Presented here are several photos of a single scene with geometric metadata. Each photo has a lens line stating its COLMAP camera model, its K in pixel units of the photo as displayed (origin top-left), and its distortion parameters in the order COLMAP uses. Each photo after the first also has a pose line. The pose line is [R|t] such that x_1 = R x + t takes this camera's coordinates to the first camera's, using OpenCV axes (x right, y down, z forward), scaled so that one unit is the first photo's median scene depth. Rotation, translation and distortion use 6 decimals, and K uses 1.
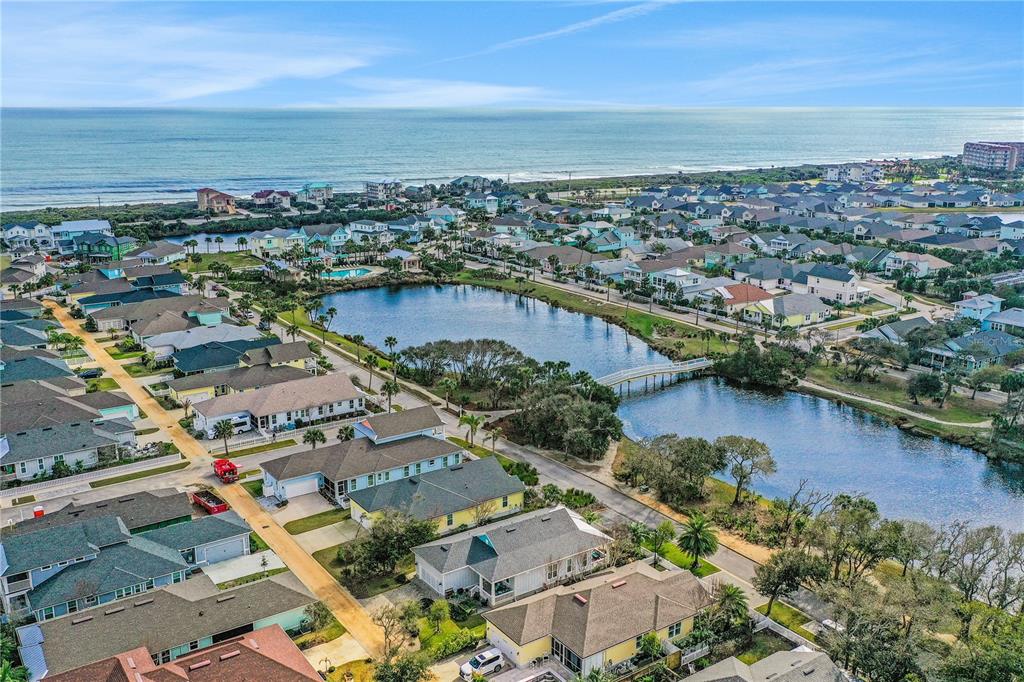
lens RADIAL K [[876.7, 0, 512.0], [0, 876.7, 341.0], [0, 0, 1]] dist [0.013652, 0.004727]
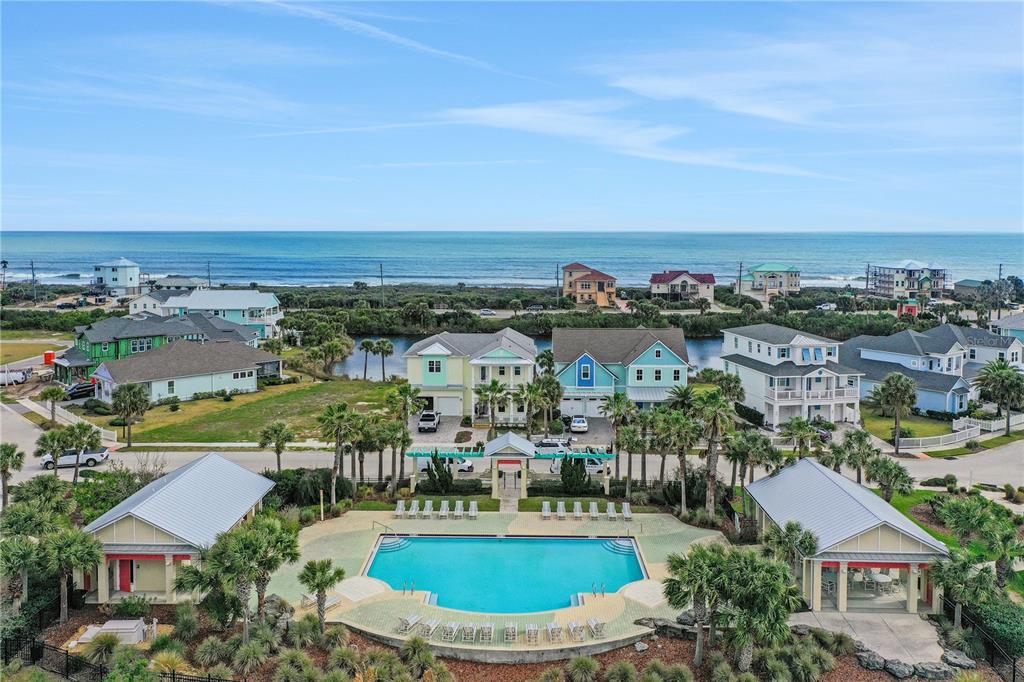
lens RADIAL K [[876.7, 0, 512.0], [0, 876.7, 341.0], [0, 0, 1]] dist [0.013652, 0.004727]
pose [[0.824431, 0.078081, -0.560551, -0.163400], [-0.150222, 0.985101, -0.083723, -0.219460], [0.545662, 0.153231, 0.823877, 1.649002]]
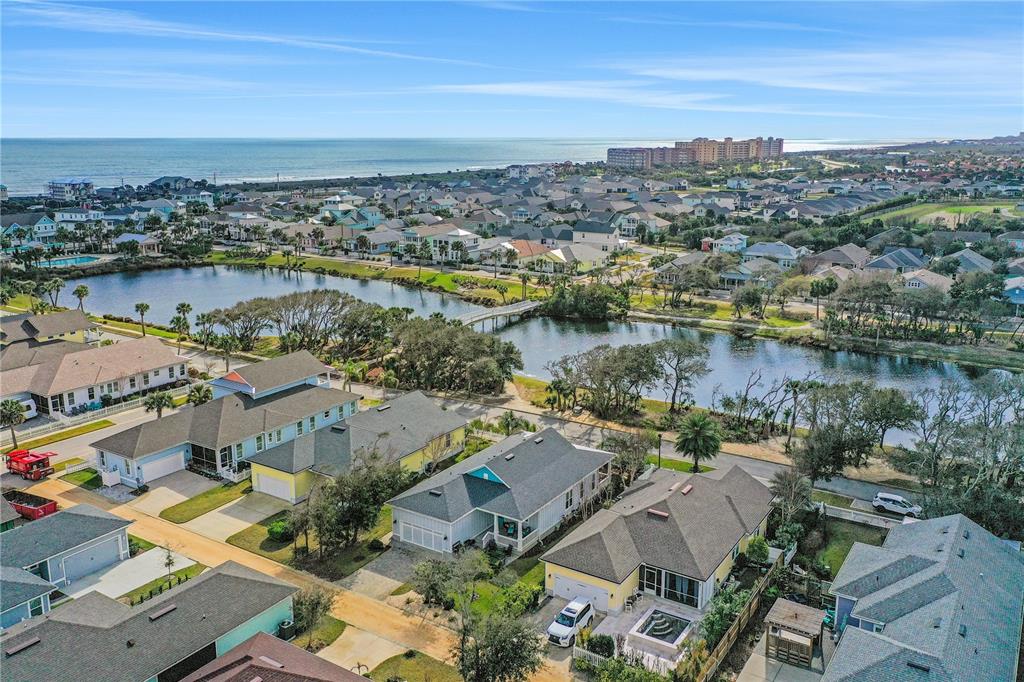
lens RADIAL K [[806.3, 0, 512.9], [0, 806.3, 313.8], [0, 0, 1]] dist [0.014226, 0.002568]
pose [[0.923874, -0.078735, 0.374509, -0.173359], [0.094907, 0.995175, -0.024906, 0.069290], [-0.370741, 0.058554, 0.926889, 0.208846]]
